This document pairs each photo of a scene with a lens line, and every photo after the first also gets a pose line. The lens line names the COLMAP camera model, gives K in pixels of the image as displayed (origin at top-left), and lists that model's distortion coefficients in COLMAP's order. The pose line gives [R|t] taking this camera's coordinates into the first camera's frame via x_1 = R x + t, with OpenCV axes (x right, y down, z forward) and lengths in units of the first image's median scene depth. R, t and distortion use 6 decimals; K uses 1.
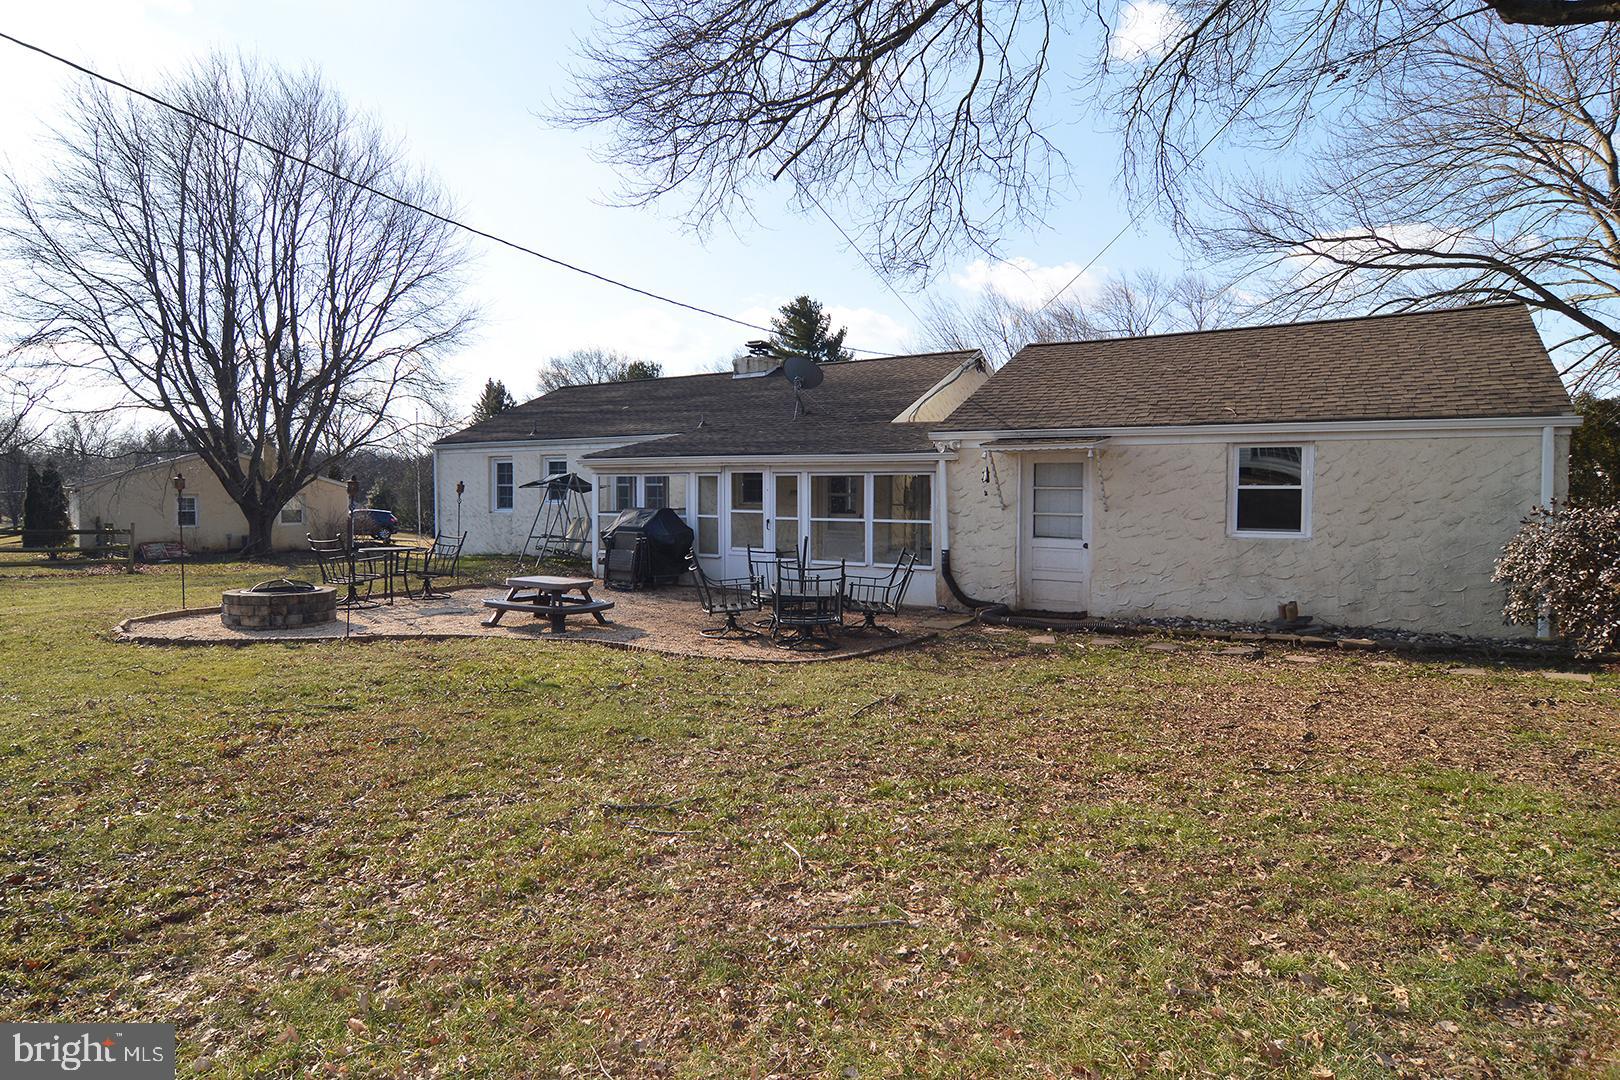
lens RADIAL K [[896.0, 0, 807.9], [0, 896.0, 553.5], [0, 0, 1]] dist [-0.016093, -0.001111]
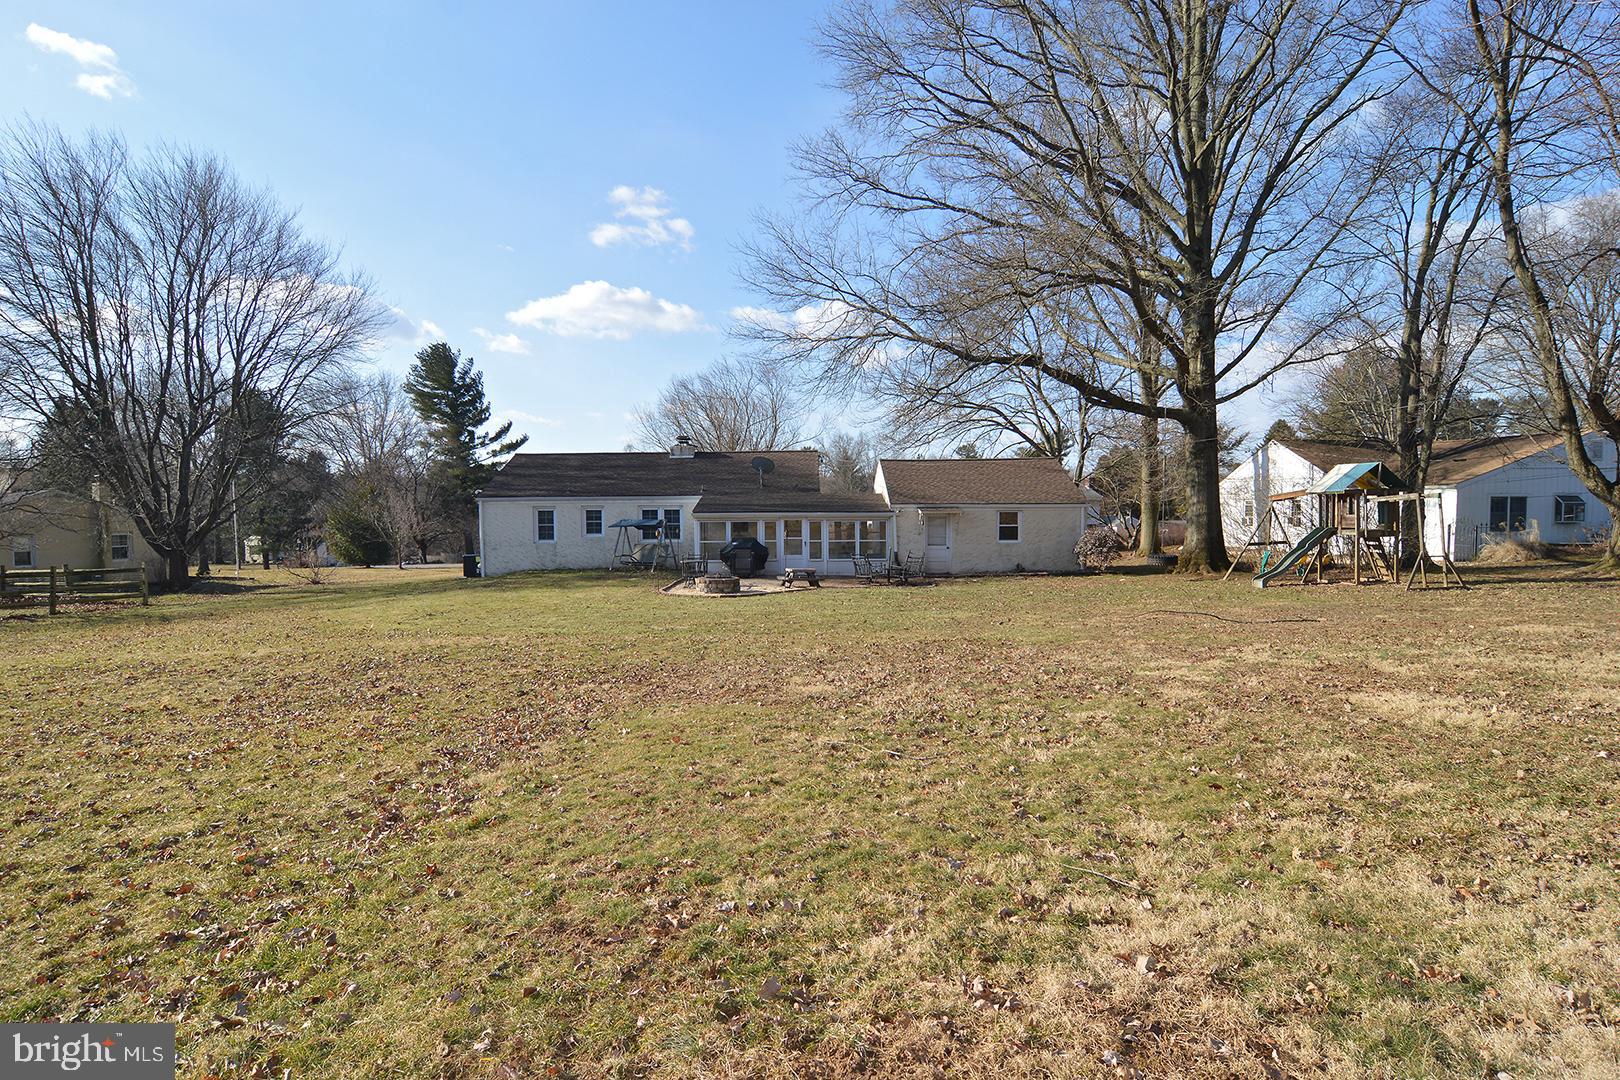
lens RADIAL K [[896.0, 0, 807.9], [0, 896.0, 553.5], [0, 0, 1]] dist [-0.016093, -0.001111]
pose [[0.810066, -0.033917, 0.585357, -1.437733], [0.044757, 0.998990, -0.004054, 0.000727], [-0.584628, 0.029483, 0.810765, -0.825529]]
